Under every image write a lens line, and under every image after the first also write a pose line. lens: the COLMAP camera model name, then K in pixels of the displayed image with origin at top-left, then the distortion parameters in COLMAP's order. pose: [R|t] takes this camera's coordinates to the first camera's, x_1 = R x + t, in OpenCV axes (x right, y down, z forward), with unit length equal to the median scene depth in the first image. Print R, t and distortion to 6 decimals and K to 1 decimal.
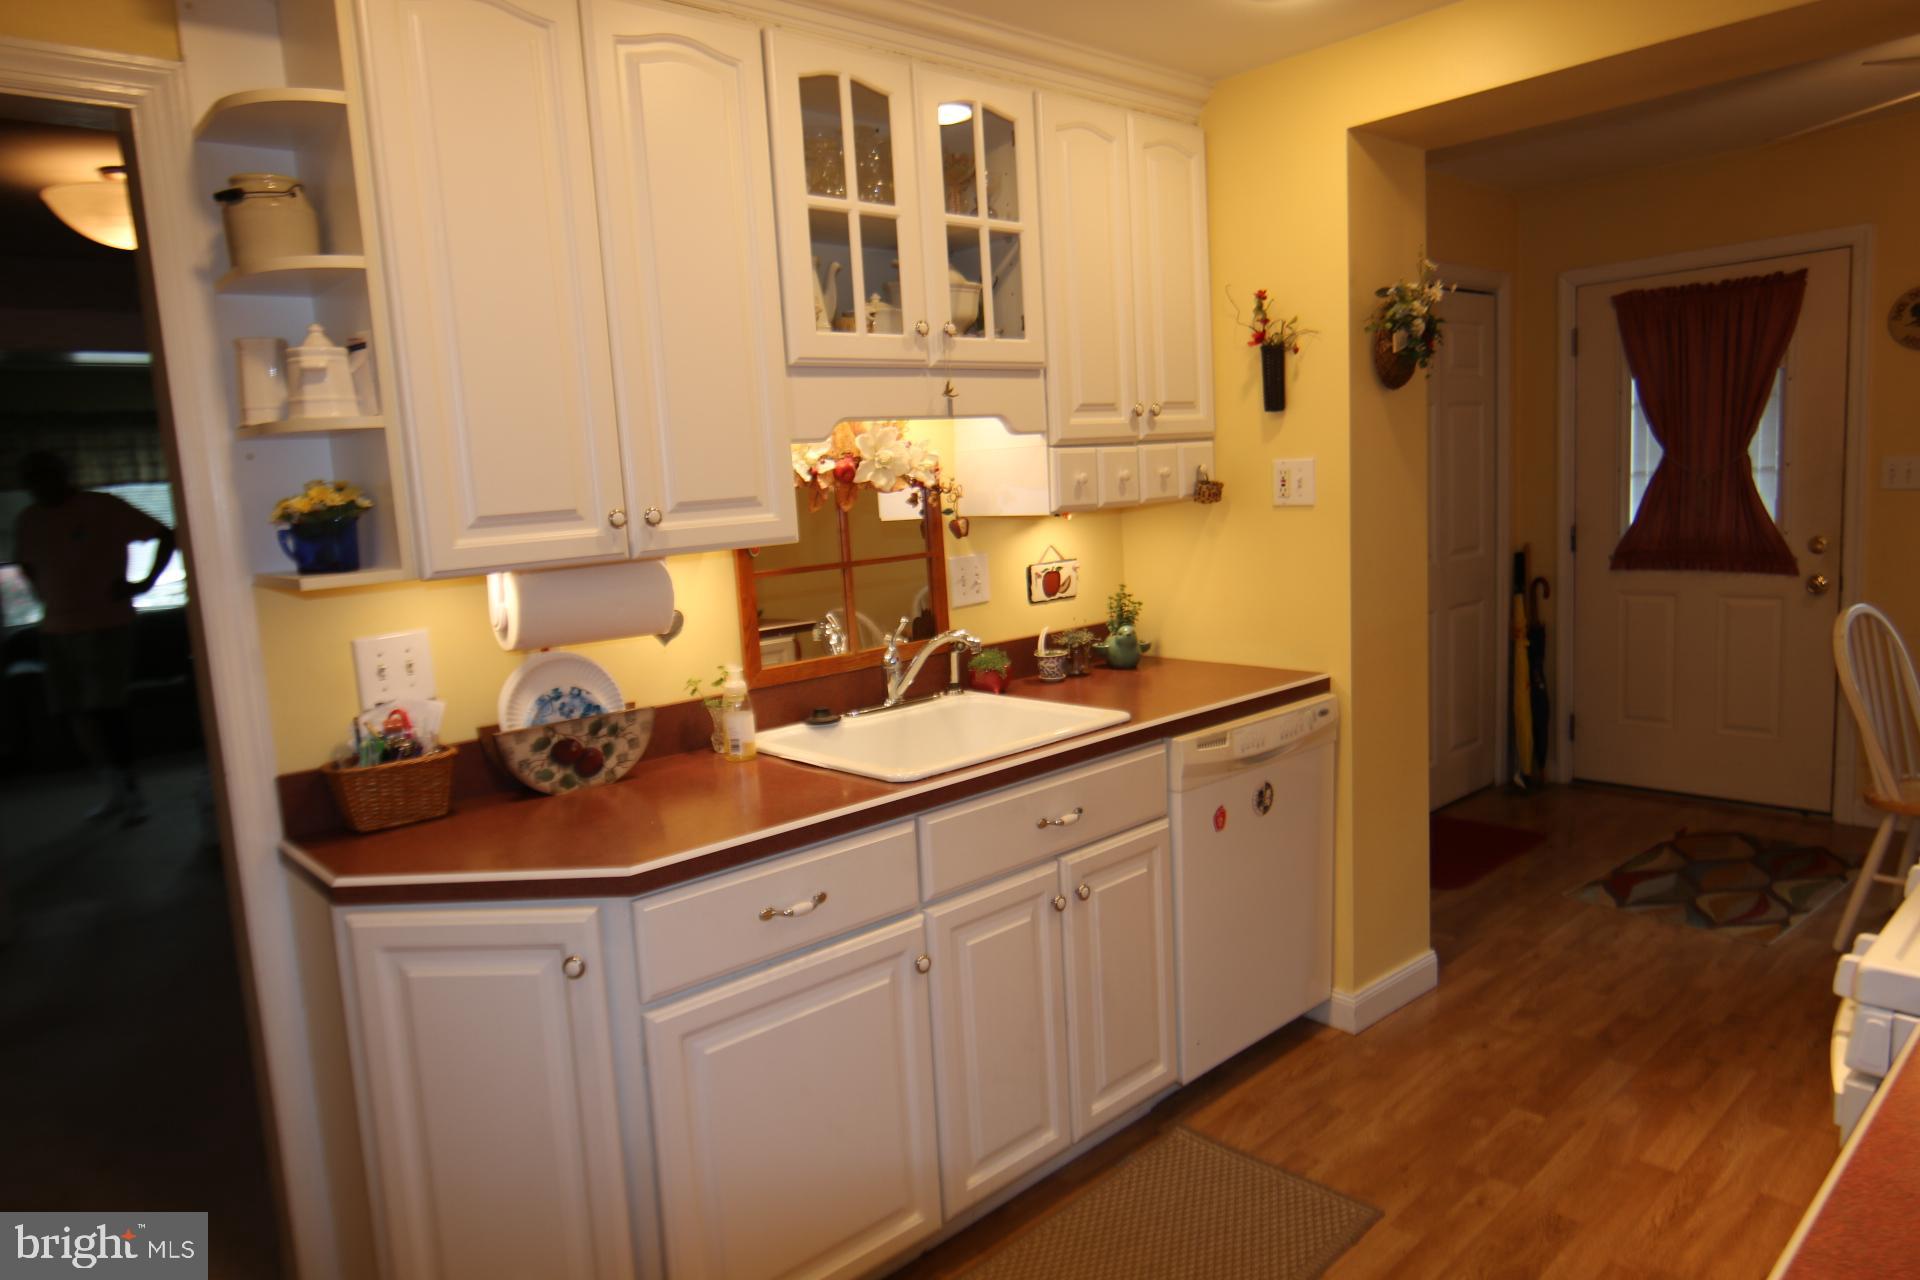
lens RADIAL K [[1218.6, 0, 960.0], [0, 1218.6, 640.0], [0, 0, 1]] dist [-0.003982, -0.000018]
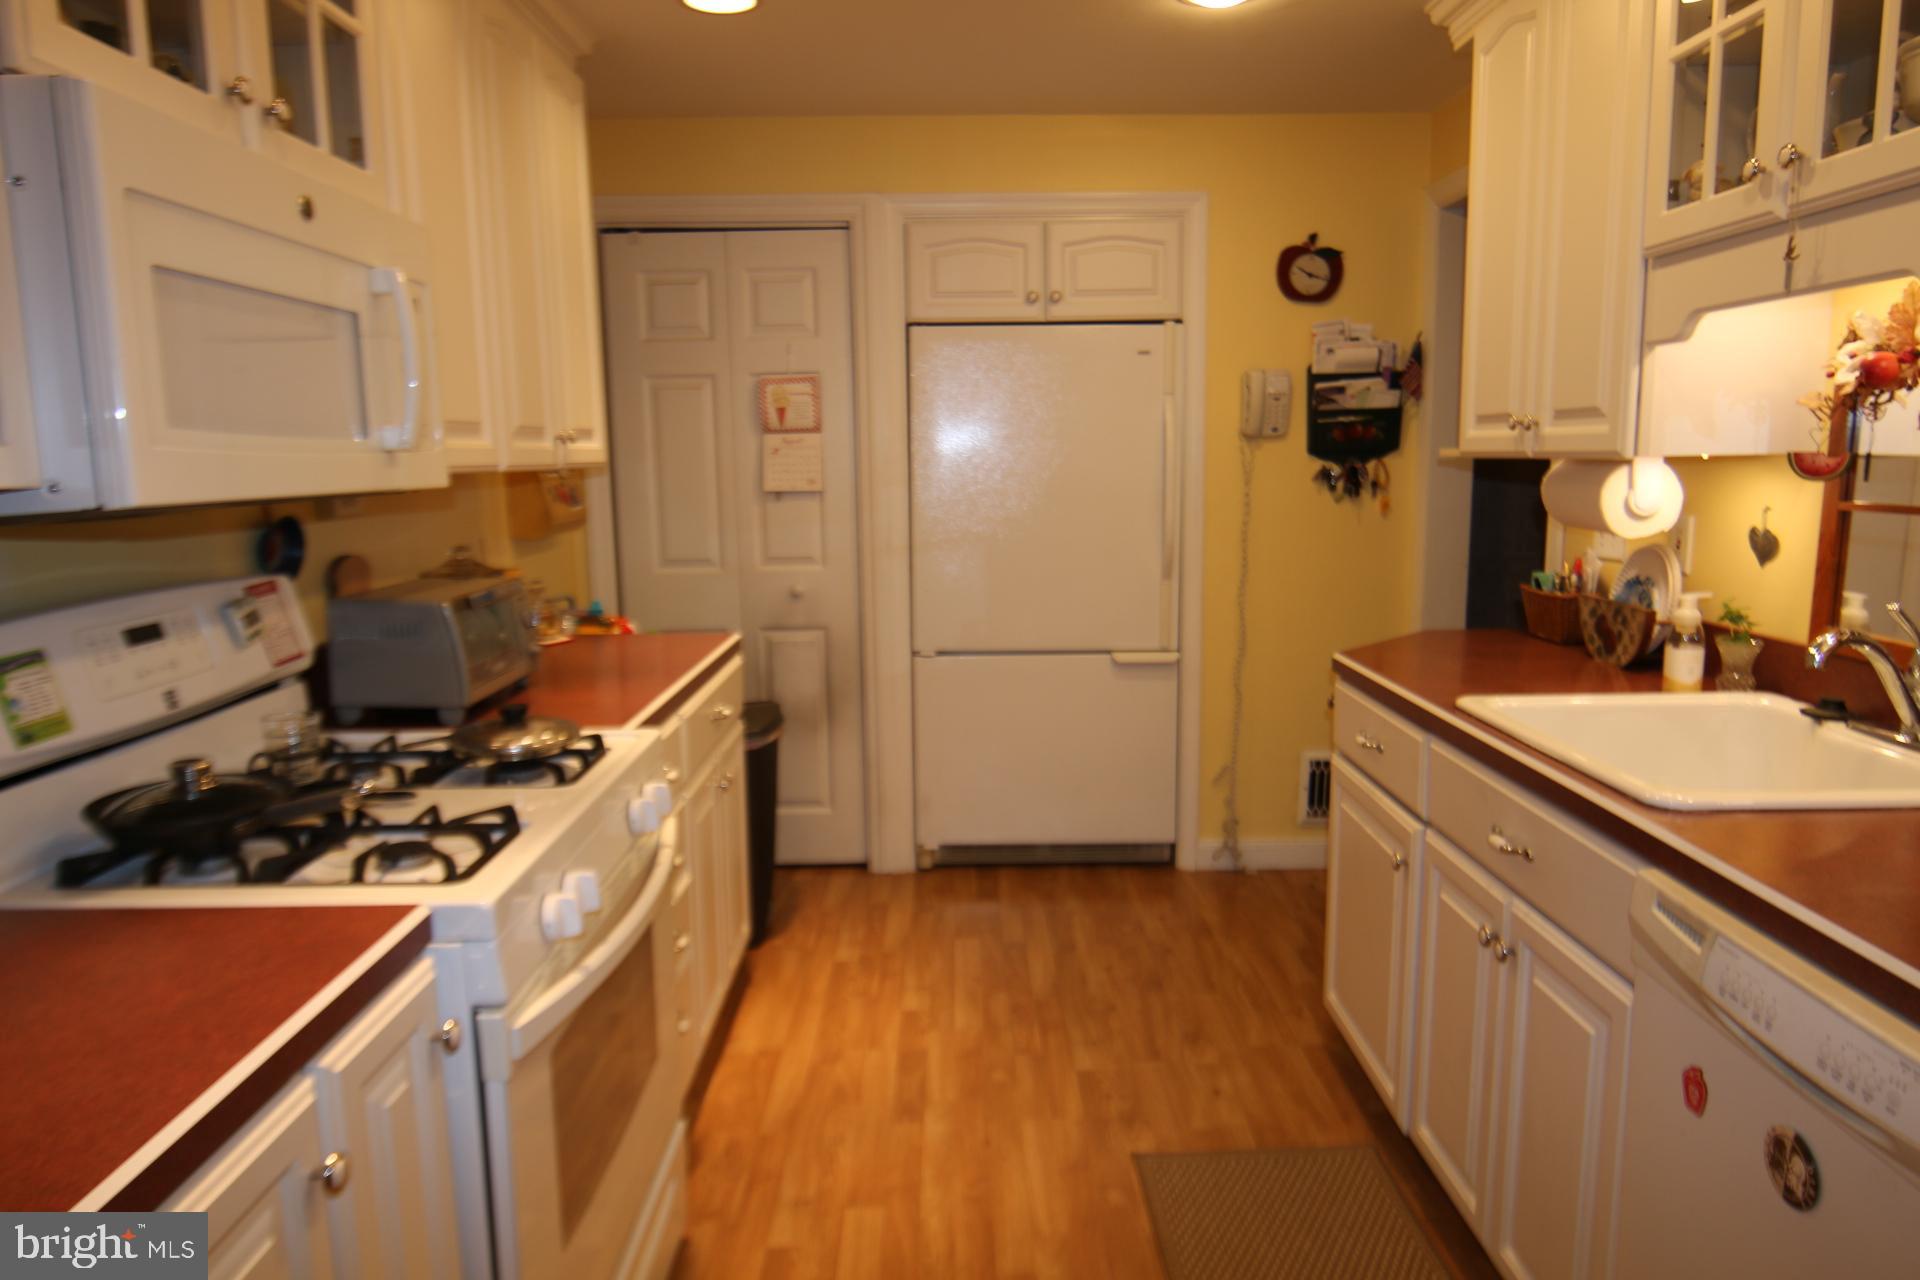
lens RADIAL K [[1243.3, 0, 960.0], [0, 1243.3, 640.0], [0, 0, 1]] dist [-0.006429, 0.000840]
pose [[-0.676189, 0.176679, -0.715229, 0.620275], [-0.047943, 0.958208, 0.282027, -0.131446], [0.735167, 0.224994, -0.639459, 0.879248]]
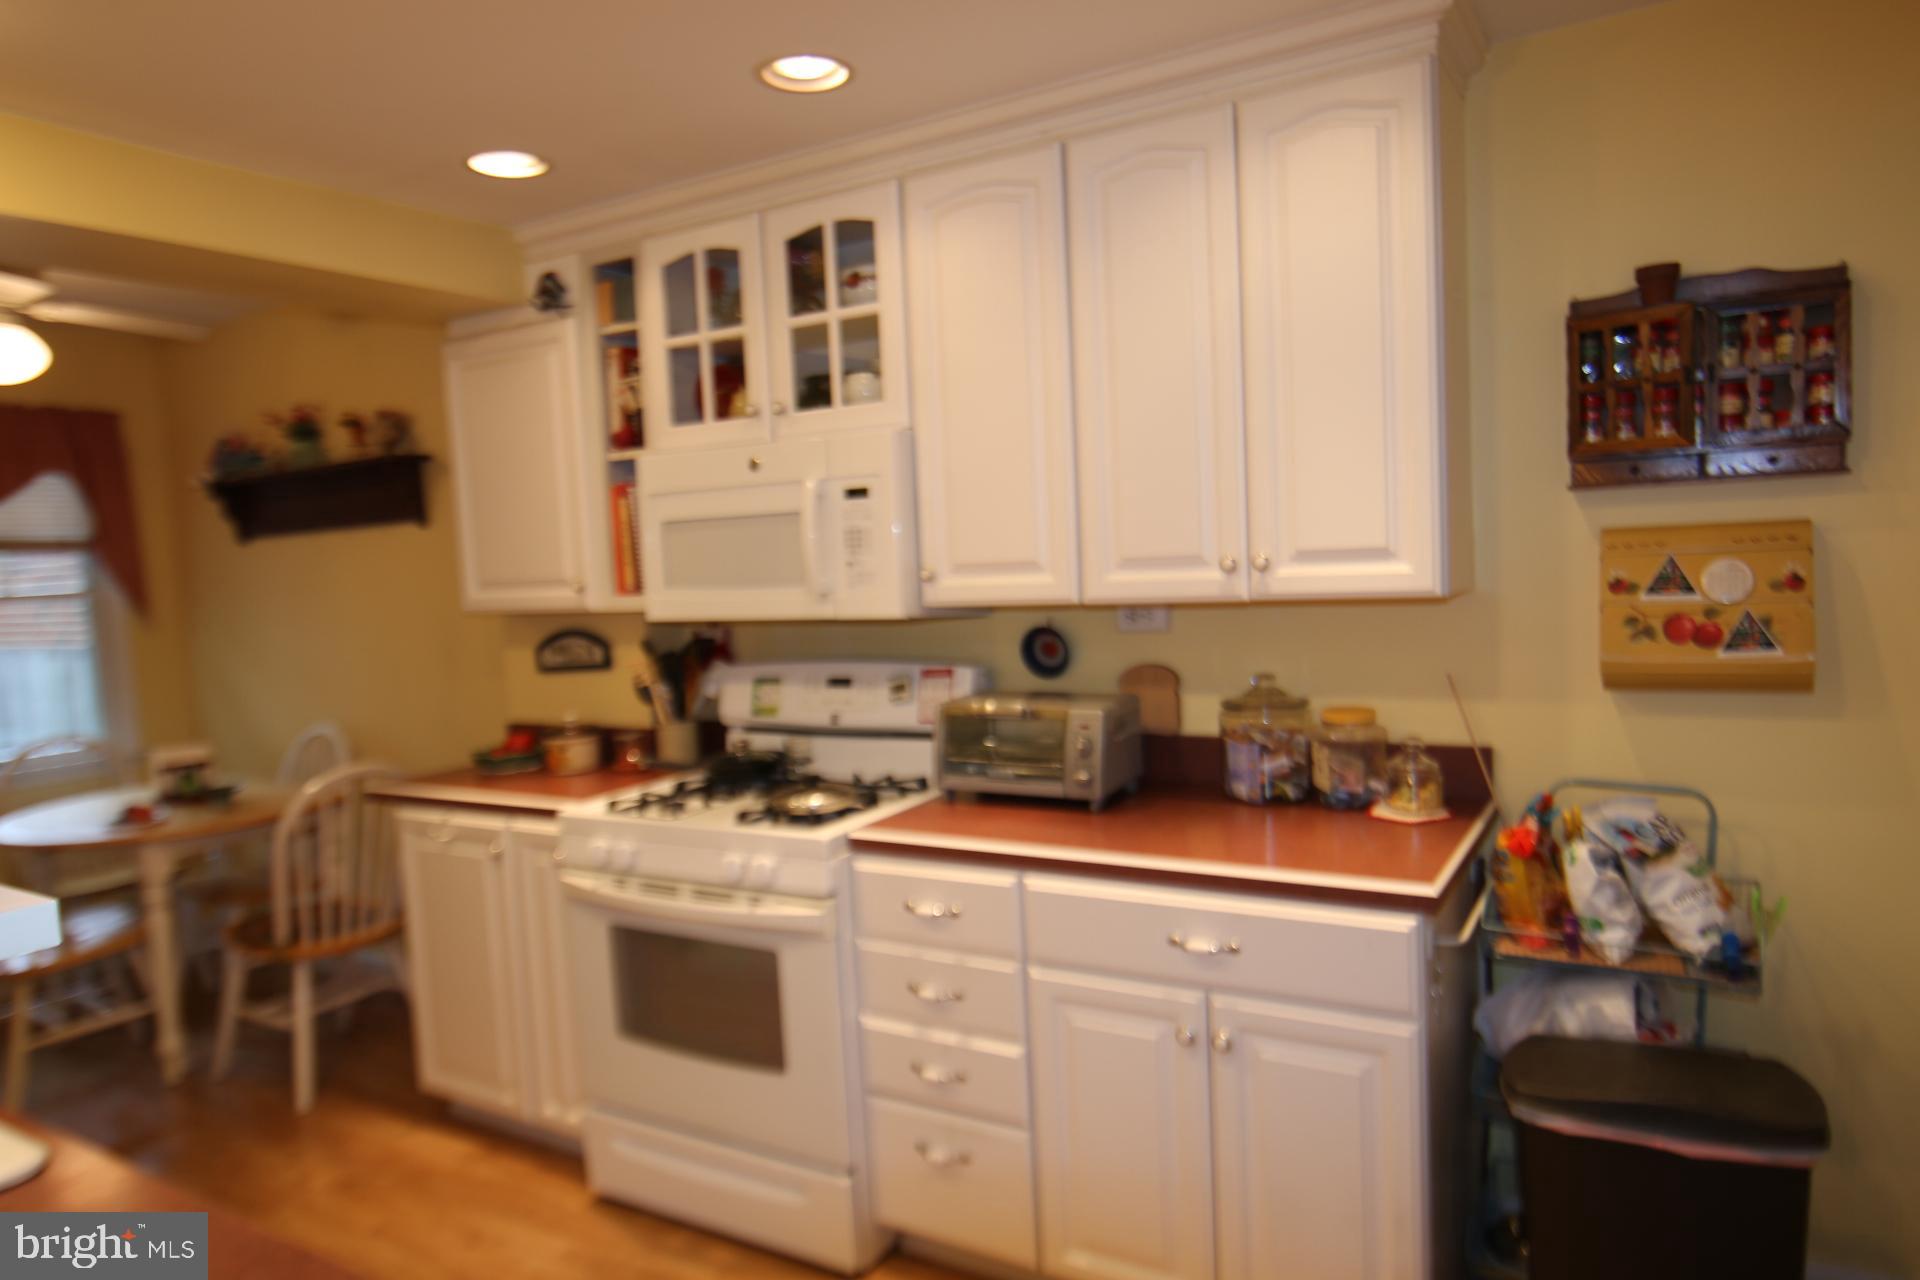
lens RADIAL K [[1218.6, 0, 960.0], [0, 1218.6, 640.0], [0, 0, 1]] dist [-0.003982, -0.000018]
pose [[-0.269548, -0.005569, 0.962971, -0.447682], [0.198270, 0.978238, 0.061156, -0.046739], [-0.942355, 0.207412, -0.262578, 0.465882]]
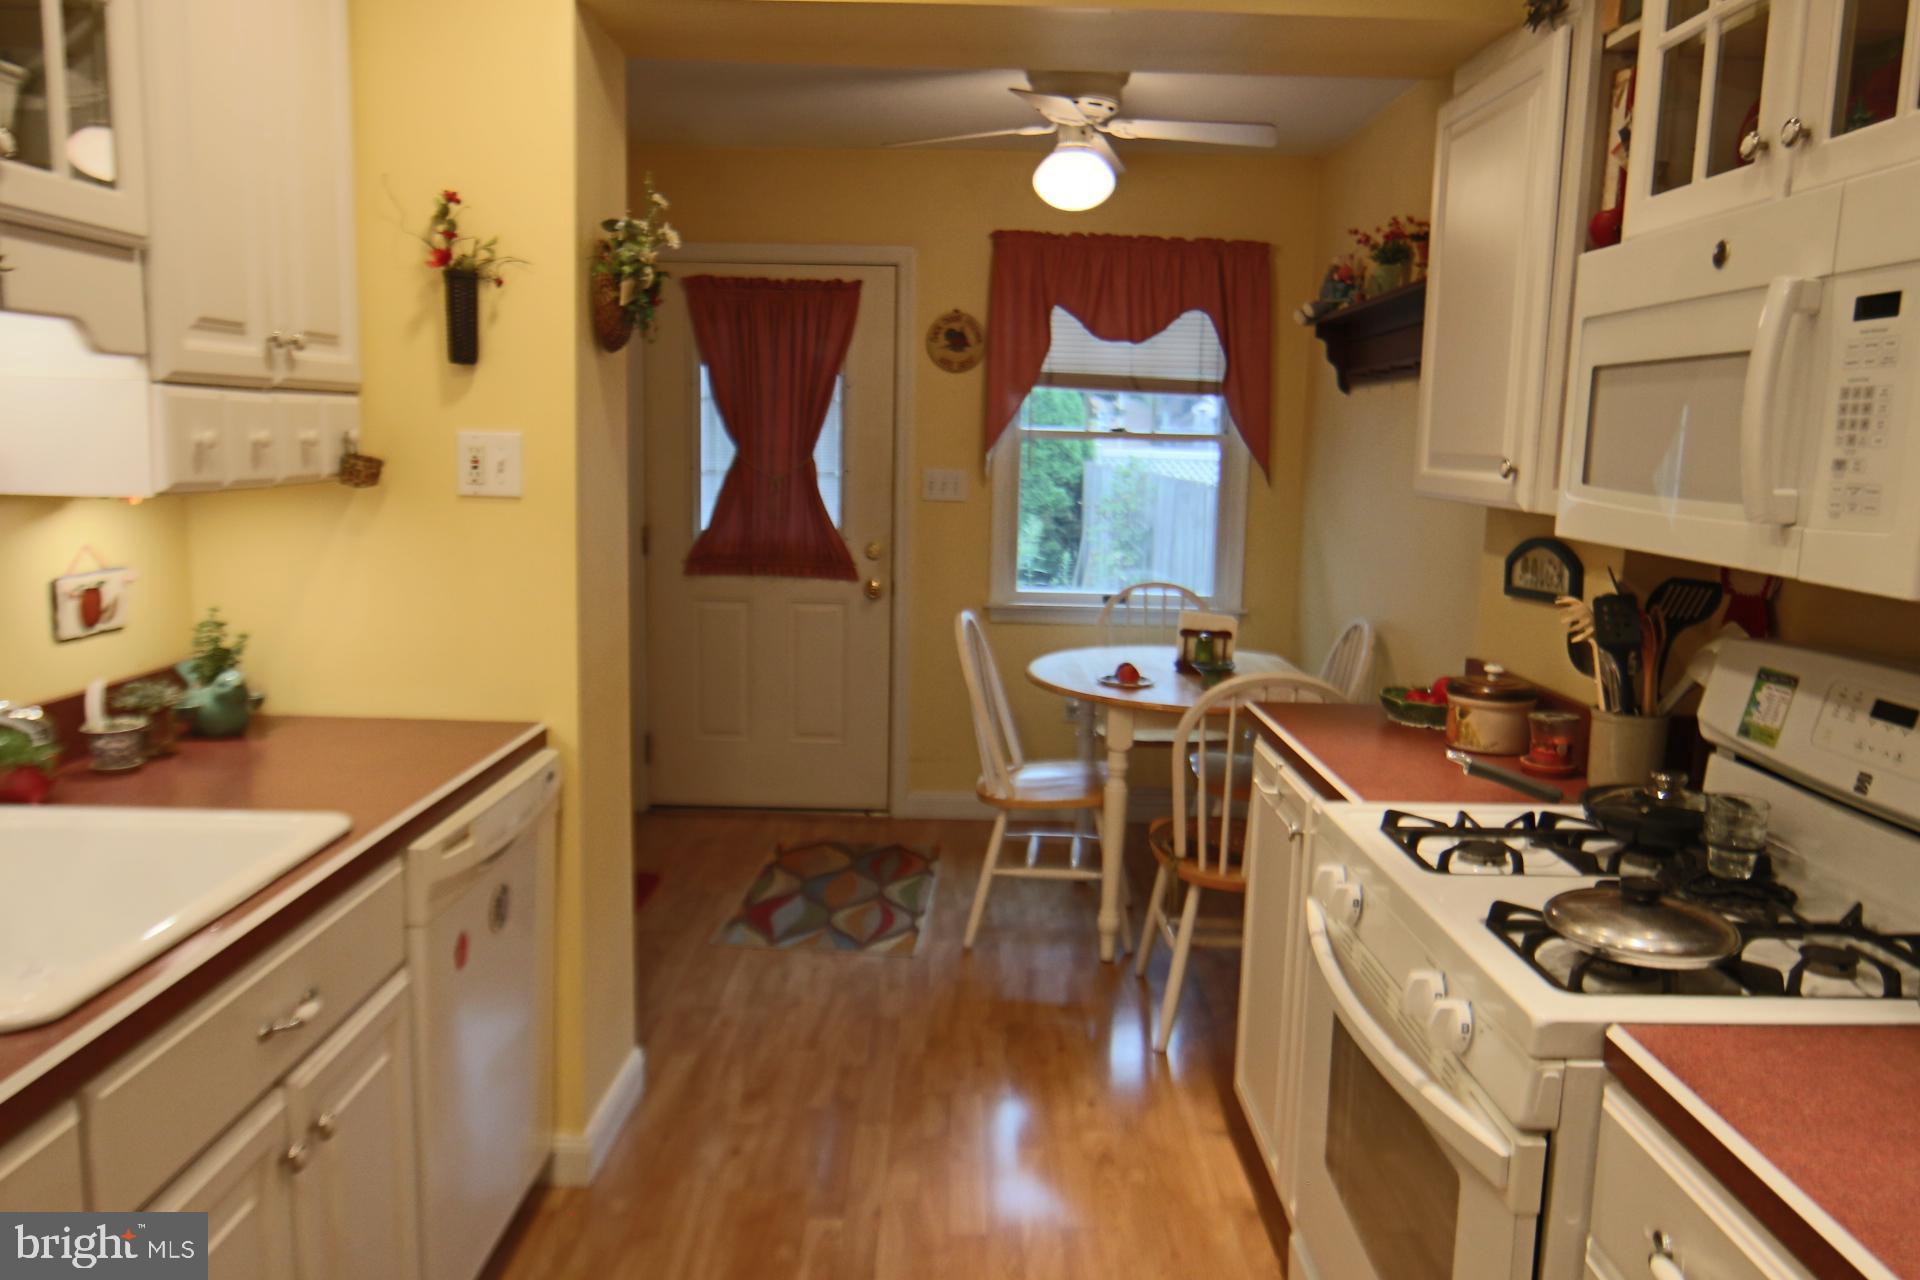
lens RADIAL K [[1361.1, 0, 960.0], [0, 1361.1, 640.0], [0, 0, 1]] dist [-0.004660, -0.001152]
pose [[0.677081, -0.037105, 0.734973, -0.126442], [0.038227, 0.999153, 0.015225, -0.023836], [-0.734915, 0.017787, 0.677926, 0.223388]]
